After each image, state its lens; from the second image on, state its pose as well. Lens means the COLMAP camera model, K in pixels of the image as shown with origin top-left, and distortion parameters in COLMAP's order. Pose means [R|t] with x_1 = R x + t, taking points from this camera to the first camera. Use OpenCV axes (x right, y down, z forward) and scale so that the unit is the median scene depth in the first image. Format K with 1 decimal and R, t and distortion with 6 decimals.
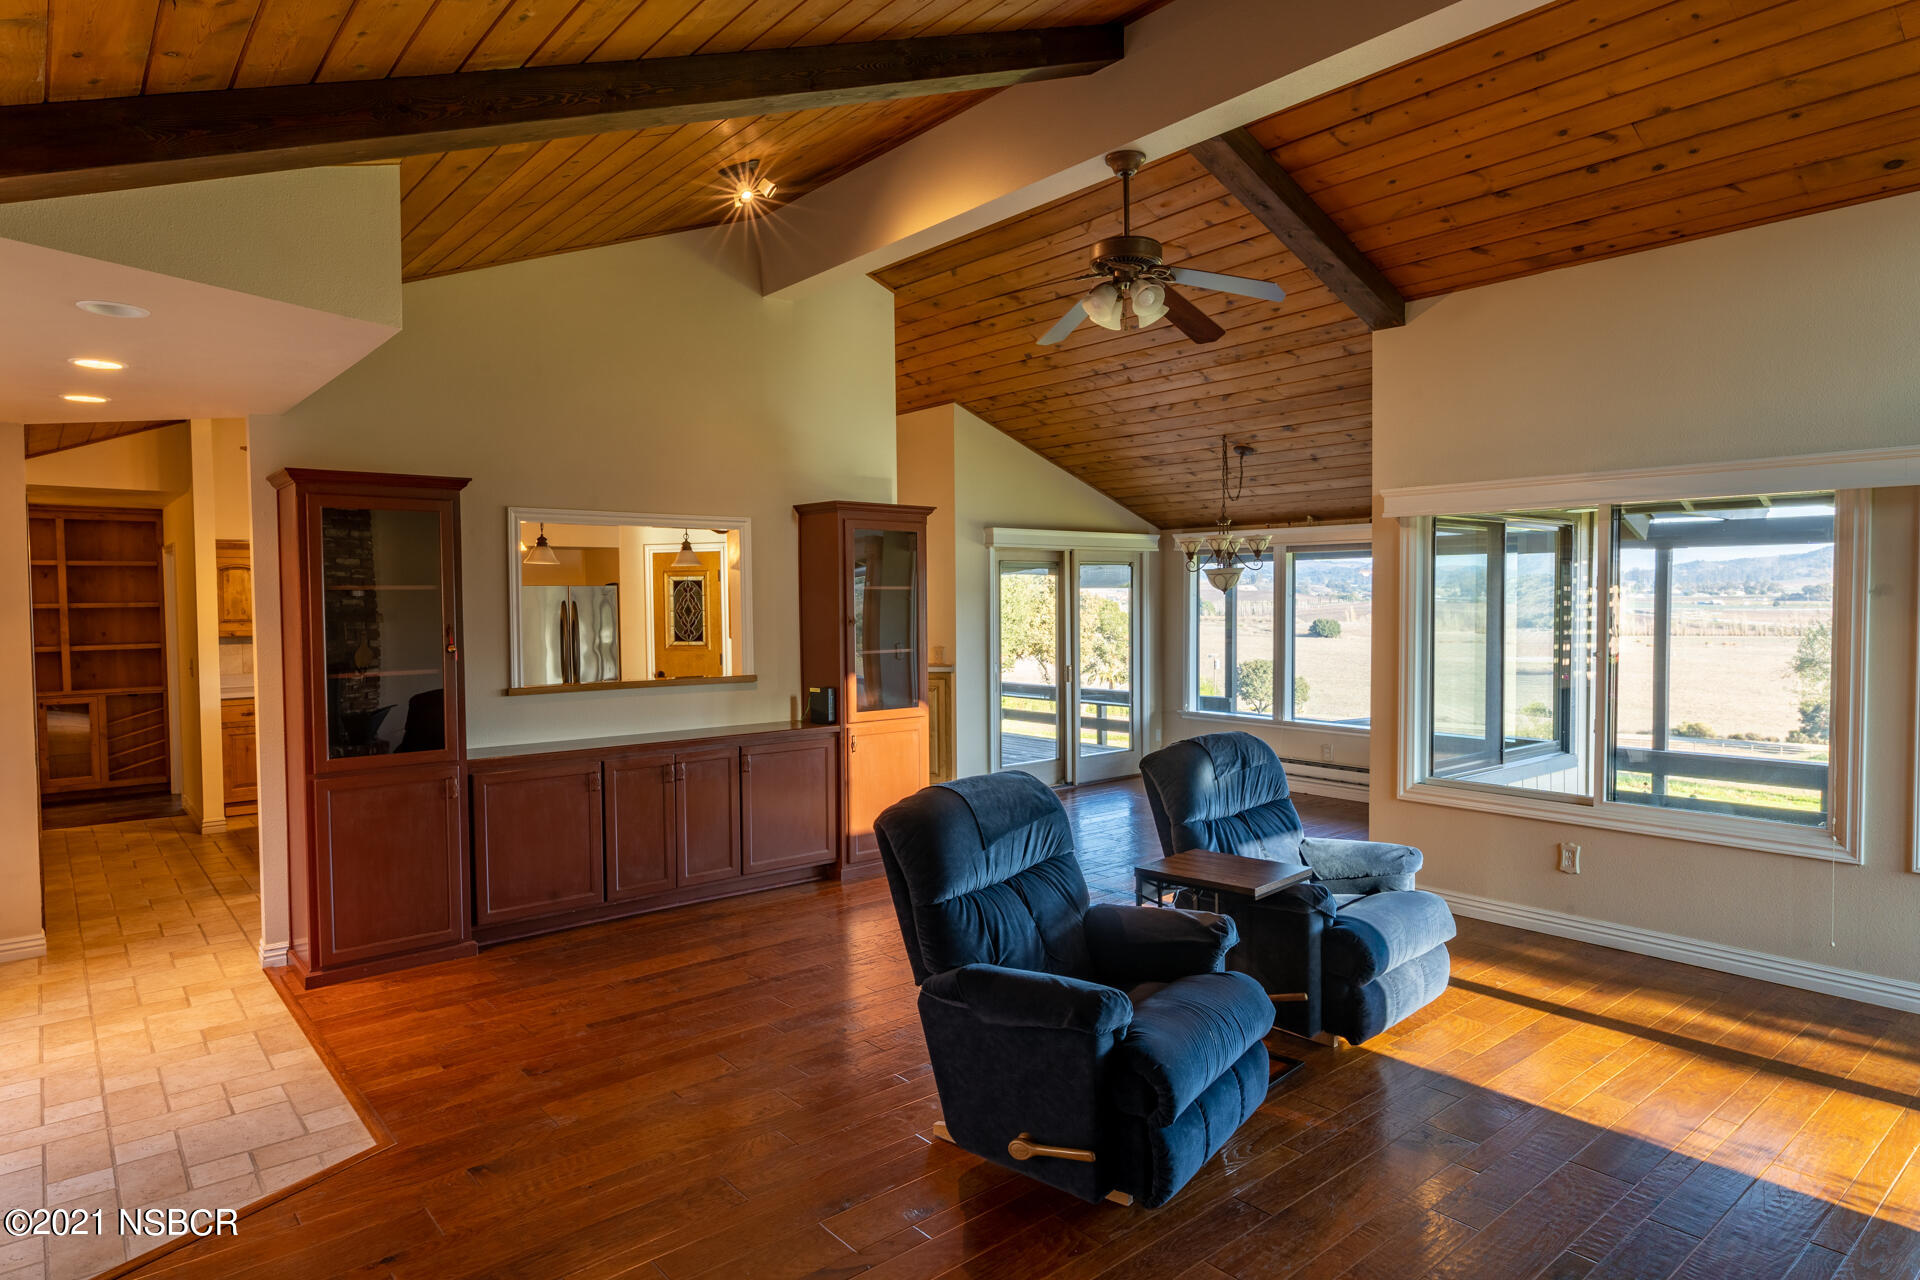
lens RADIAL K [[1104.1, 0, 951.7], [0, 1104.1, 643.2], [0, 0, 1]] dist [0.005705, -0.000093]
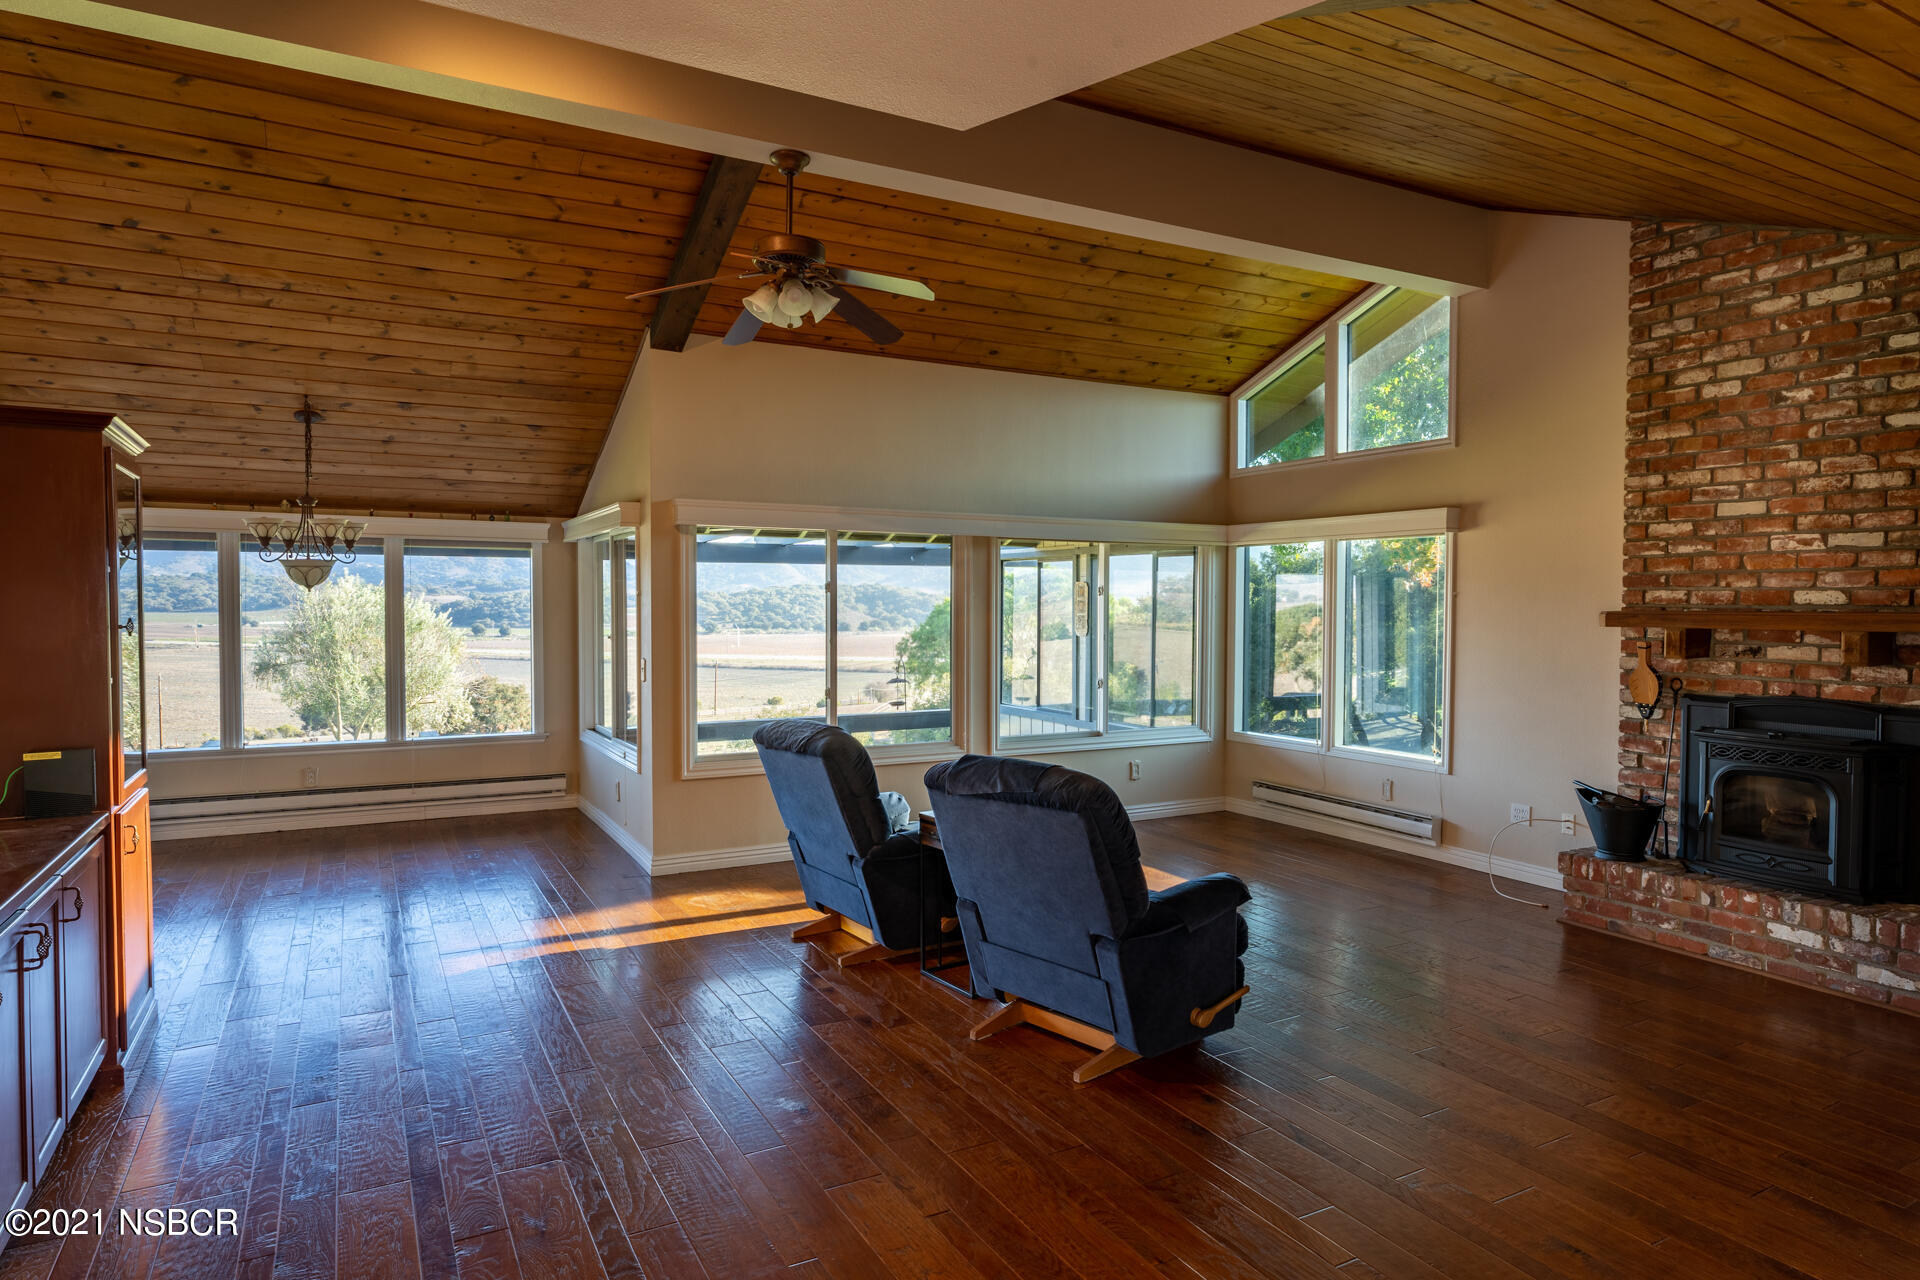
lens RADIAL K [[1104.1, 0, 958.4], [0, 1104.1, 637.3], [0, 0, 1]] dist [0.005705, -0.000093]
pose [[0.193526, -0.022438, 0.980839, -0.477013], [0.036716, 0.999204, 0.015614, -0.005960], [-0.980408, 0.032991, 0.194196, 0.389817]]
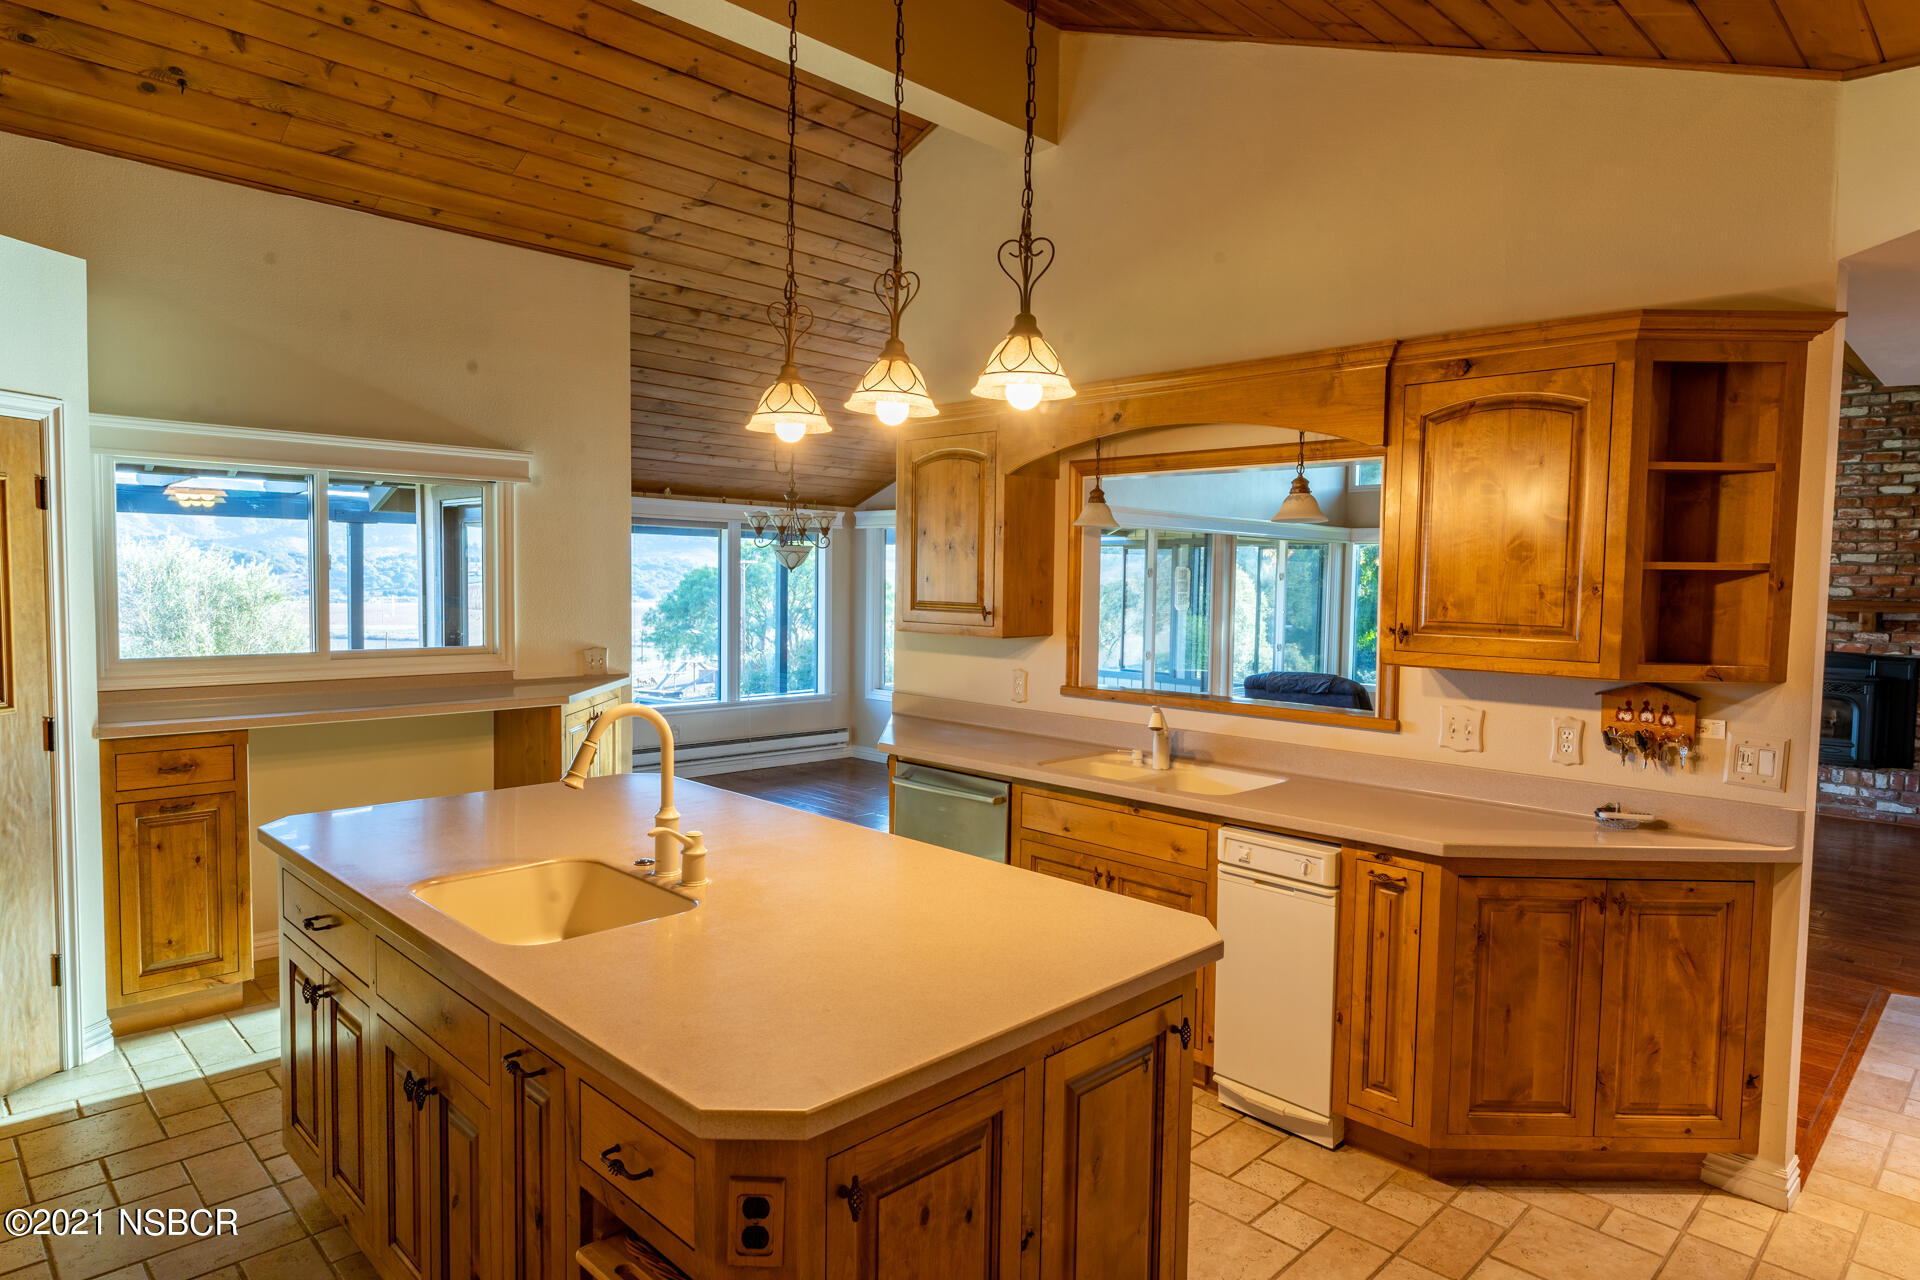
lens RADIAL K [[1104.1, 0, 964.6], [0, 1104.1, 636.4], [0, 0, 1]] dist [0.005705, -0.000093]
pose [[-0.083503, -0.047953, 0.995353, -0.740933], [0.026728, 0.998374, 0.050340, -0.032552], [-0.996149, 0.030807, -0.082086, 0.927755]]
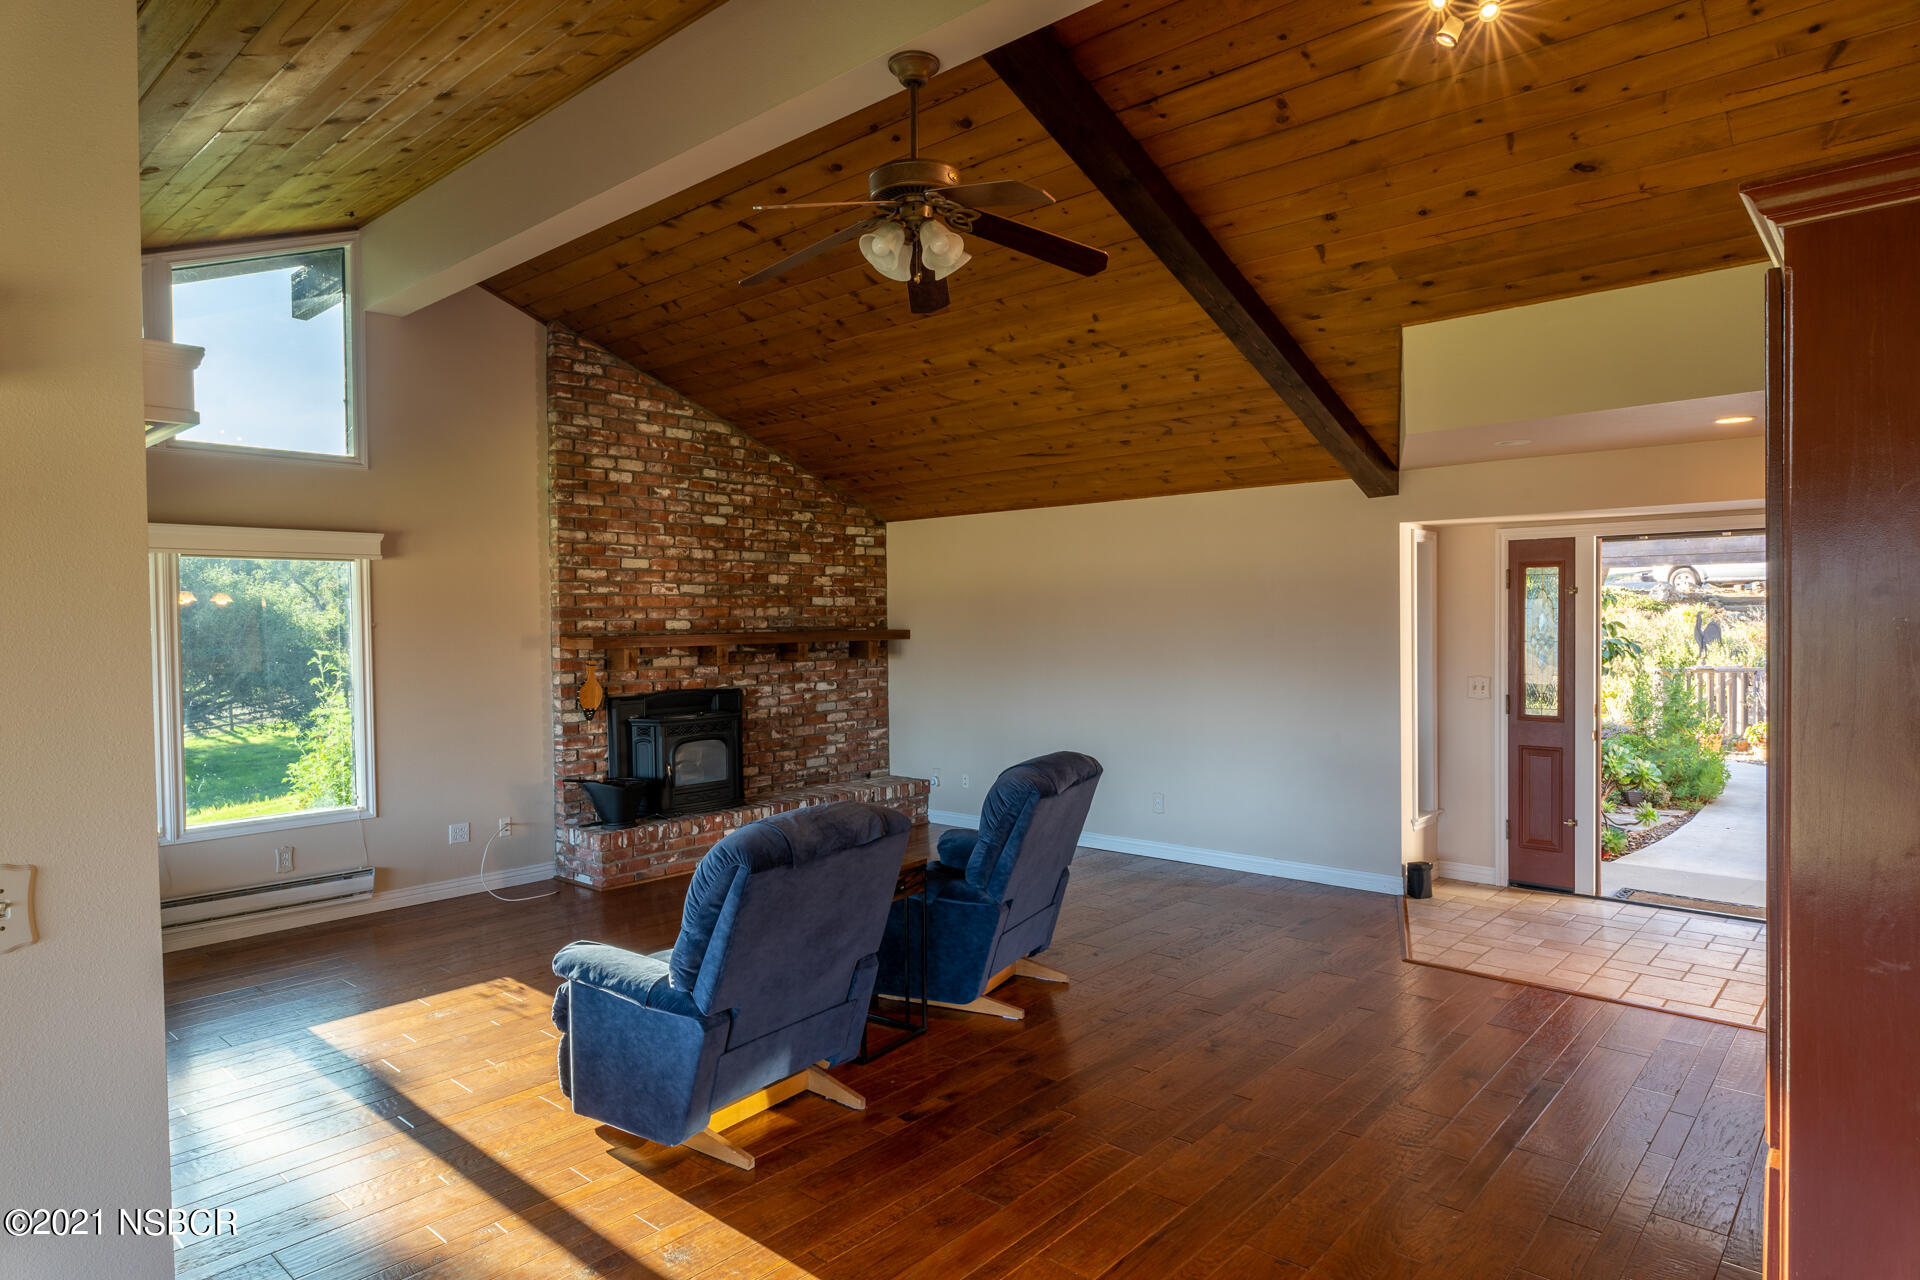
lens RADIAL K [[1104.1, 0, 964.5], [0, 1104.1, 635.9], [0, 0, 1]] dist [0.005705, -0.000093]
pose [[-0.989490, 0.023442, -0.142690, 0.101930], [0.015063, 0.998114, 0.059519, -0.044127], [0.143816, 0.056744, -0.987976, 1.012940]]
